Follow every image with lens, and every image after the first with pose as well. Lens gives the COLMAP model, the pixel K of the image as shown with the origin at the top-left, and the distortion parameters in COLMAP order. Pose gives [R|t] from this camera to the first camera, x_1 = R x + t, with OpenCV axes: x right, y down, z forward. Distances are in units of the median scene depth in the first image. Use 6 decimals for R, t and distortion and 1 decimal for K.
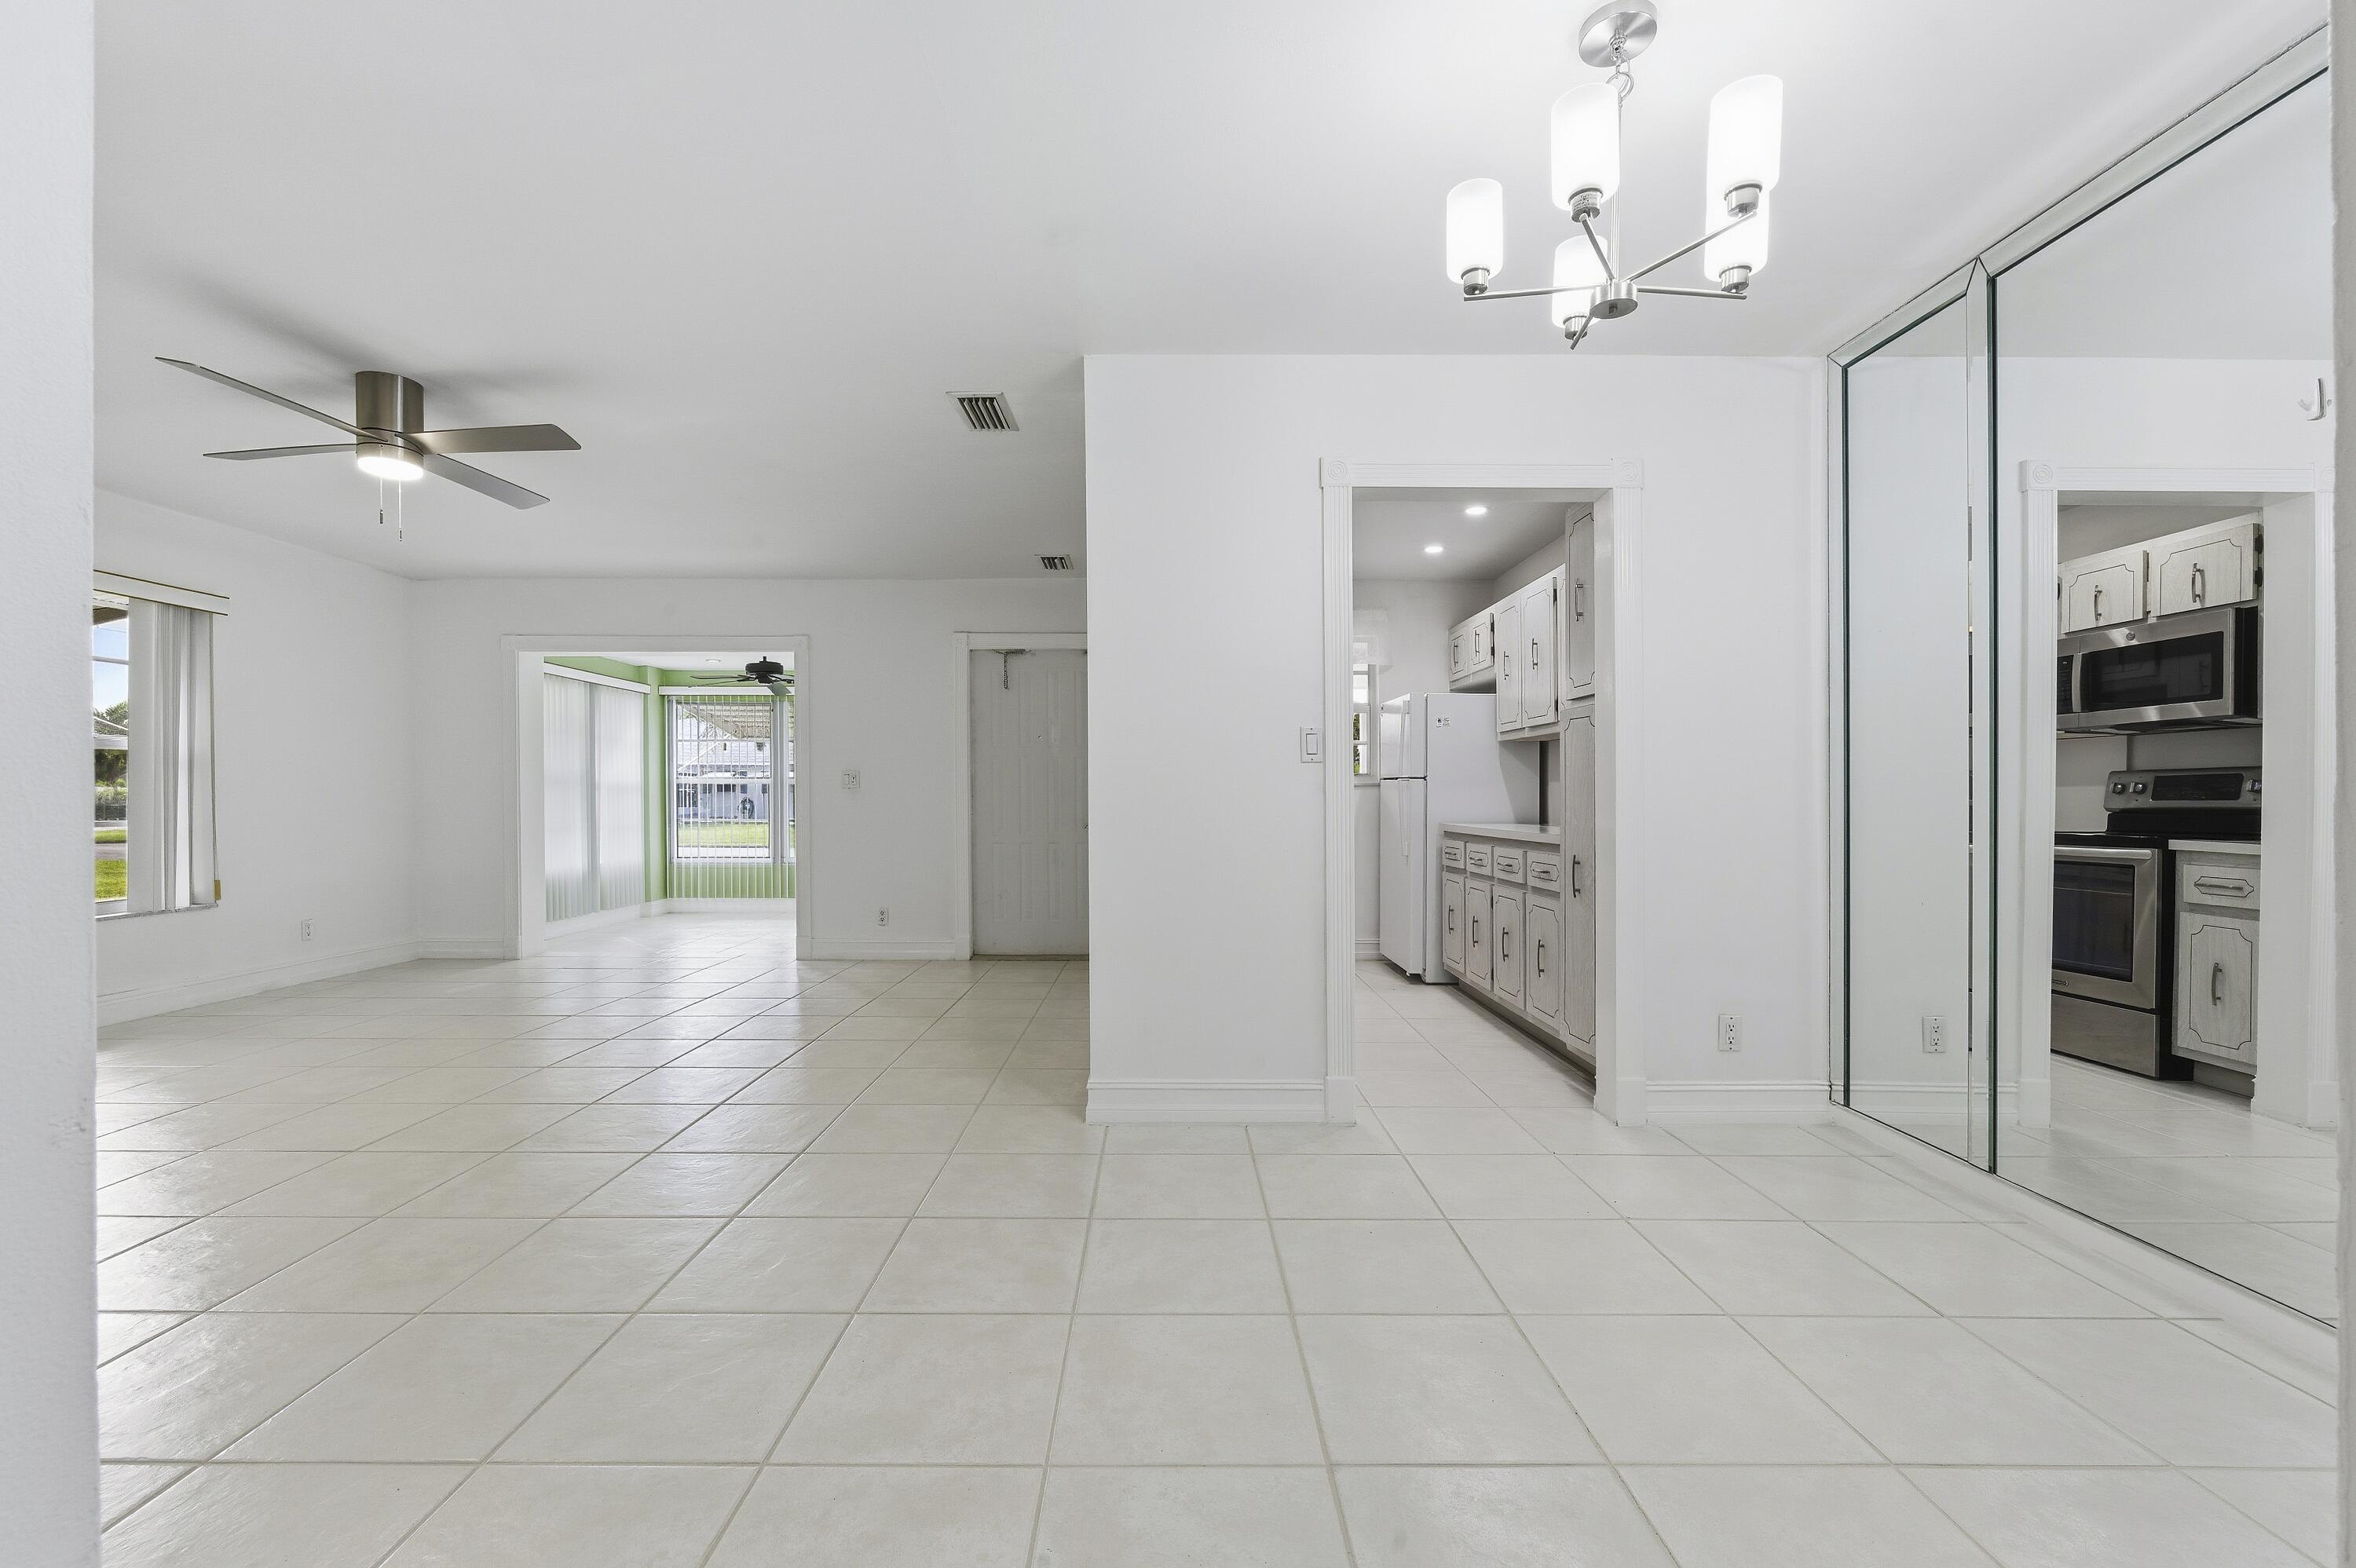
lens RADIAL K [[966.3, 0, 1164.3], [0, 966.3, 801.7], [0, 0, 1]] dist [0.000251, -0.000231]
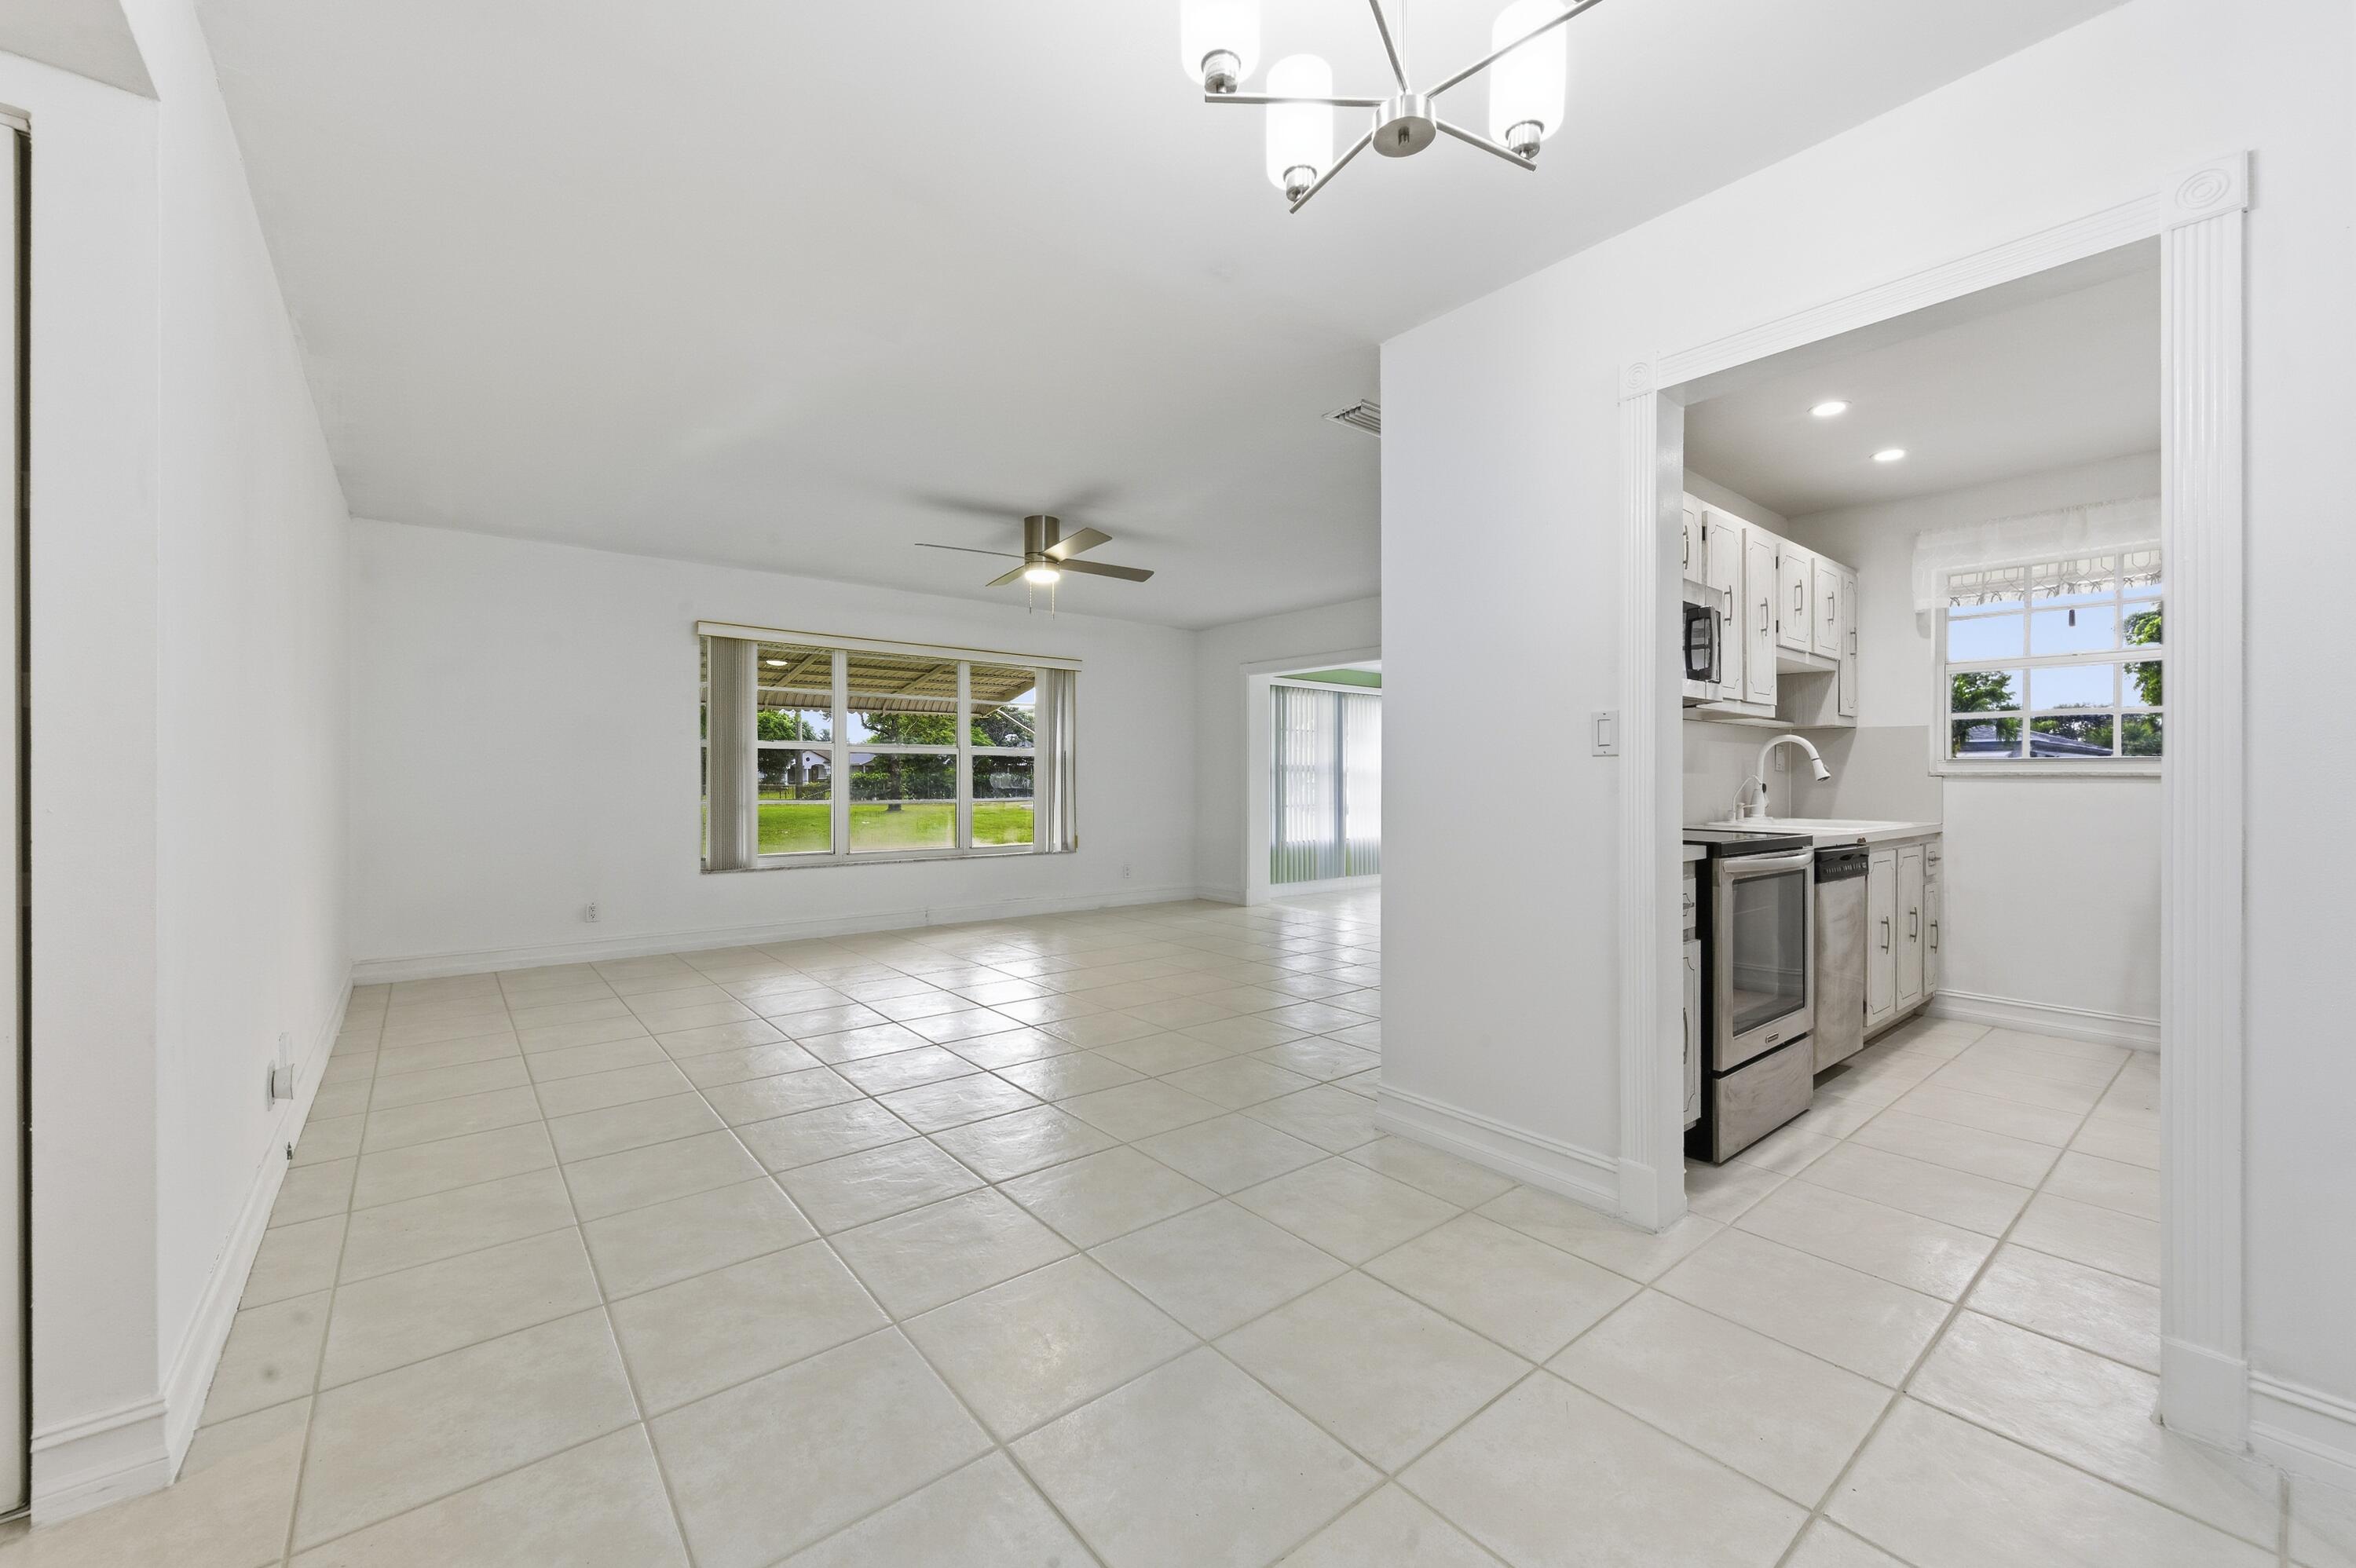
lens RADIAL K [[926.6, 0, 1207.8], [0, 926.6, 786.1], [0, 0, 1]] dist [0.000833, -0.001432]
pose [[0.637651, 0.008962, -0.770274, 0.424199], [-0.007819, 0.999956, 0.005162, -0.014078], [0.770286, 0.002731, 0.637693, 0.209502]]
